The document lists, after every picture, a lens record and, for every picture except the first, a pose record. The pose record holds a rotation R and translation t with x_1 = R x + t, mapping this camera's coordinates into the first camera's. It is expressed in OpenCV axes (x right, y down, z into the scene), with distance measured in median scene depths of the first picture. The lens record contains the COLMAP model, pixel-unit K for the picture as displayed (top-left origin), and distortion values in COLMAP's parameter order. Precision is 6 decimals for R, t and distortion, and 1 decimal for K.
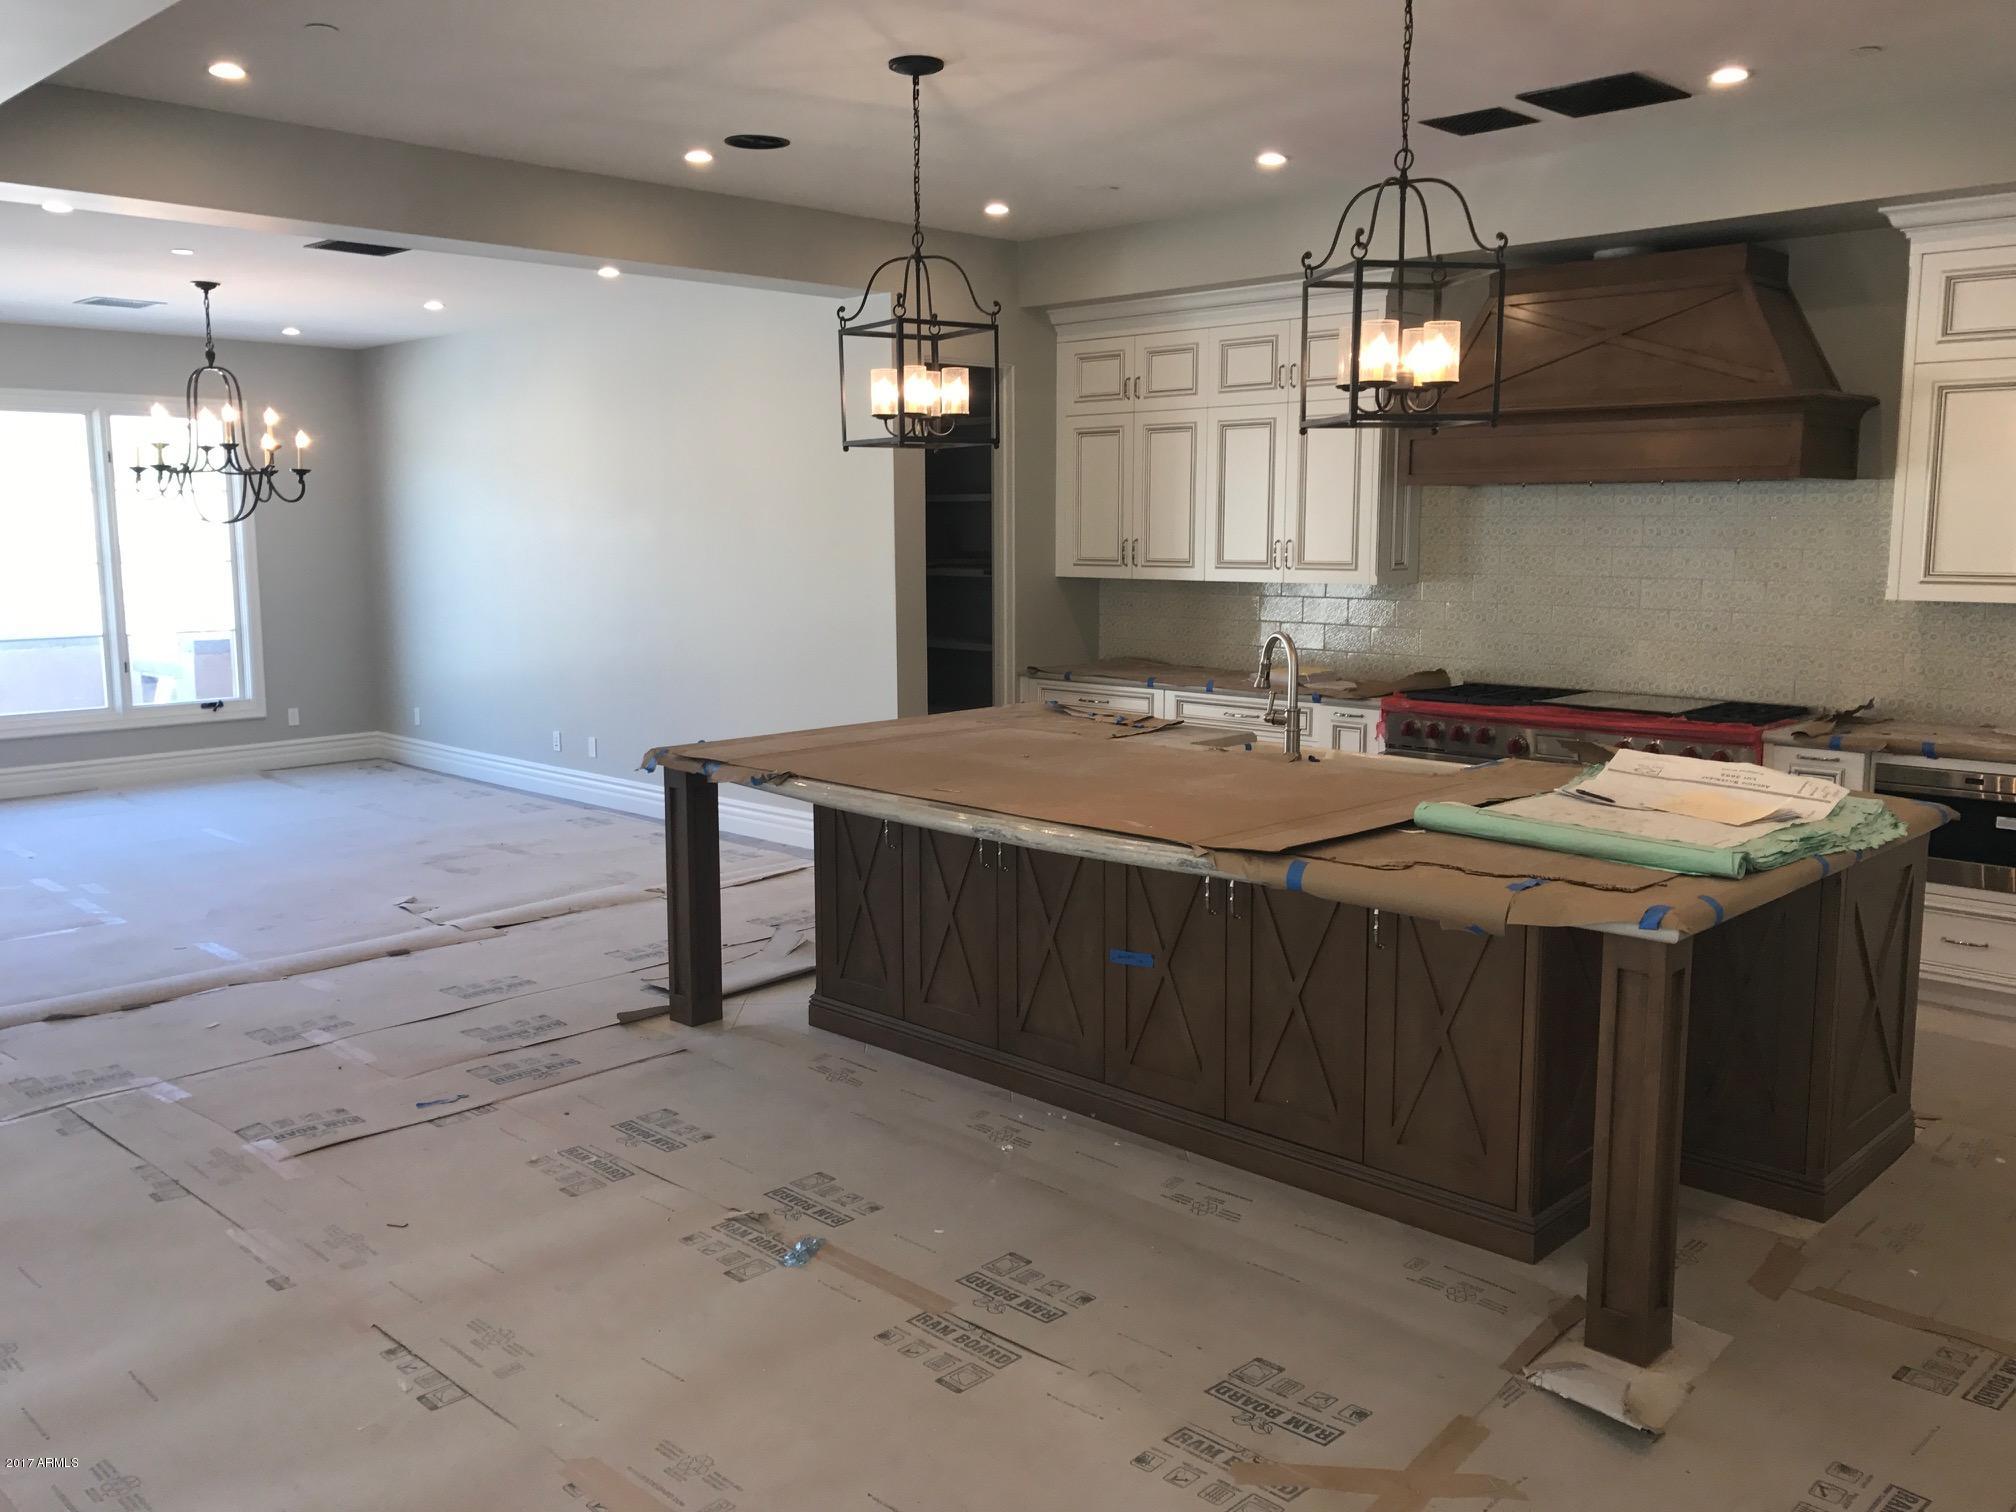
lens RADIAL K [[1642.9, 0, 1008.0], [0, 1642.9, 756.0], [0, 0, 1]] dist [-0.009860, 0.136988]
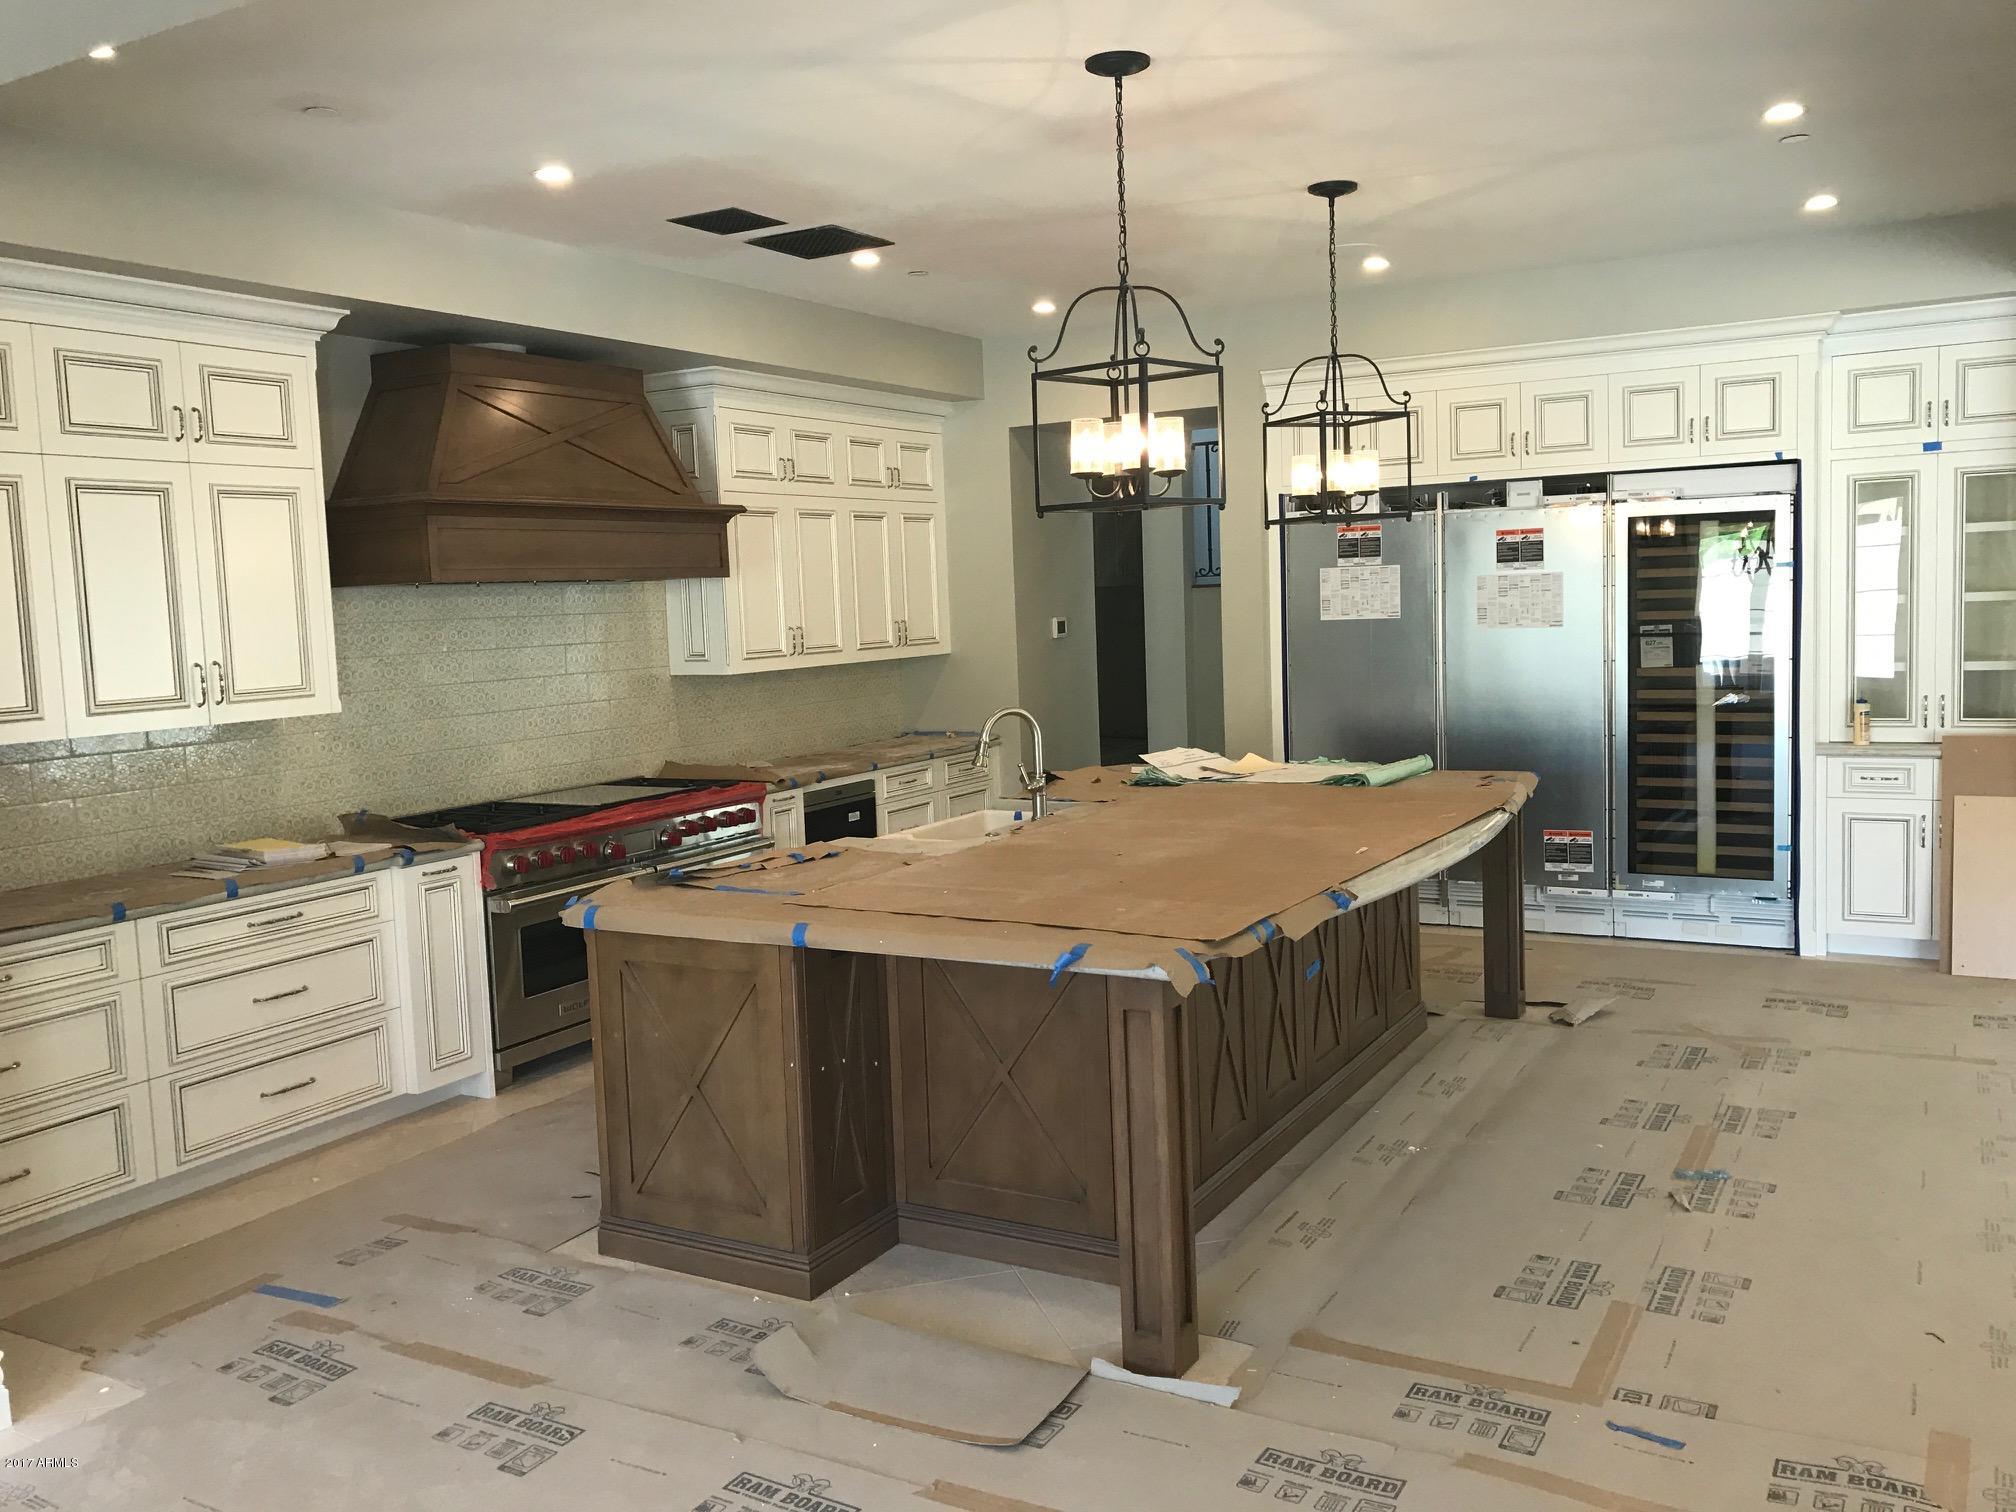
lens RADIAL K [[1642.9, 0, 1008.0], [0, 1642.9, 756.0], [0, 0, 1]] dist [-0.009860, 0.136988]
pose [[-0.243145, -0.091470, 0.965668, -0.996003], [0.169934, 0.976130, 0.135249, -0.225119], [-0.954988, 0.196985, -0.221797, 1.455513]]
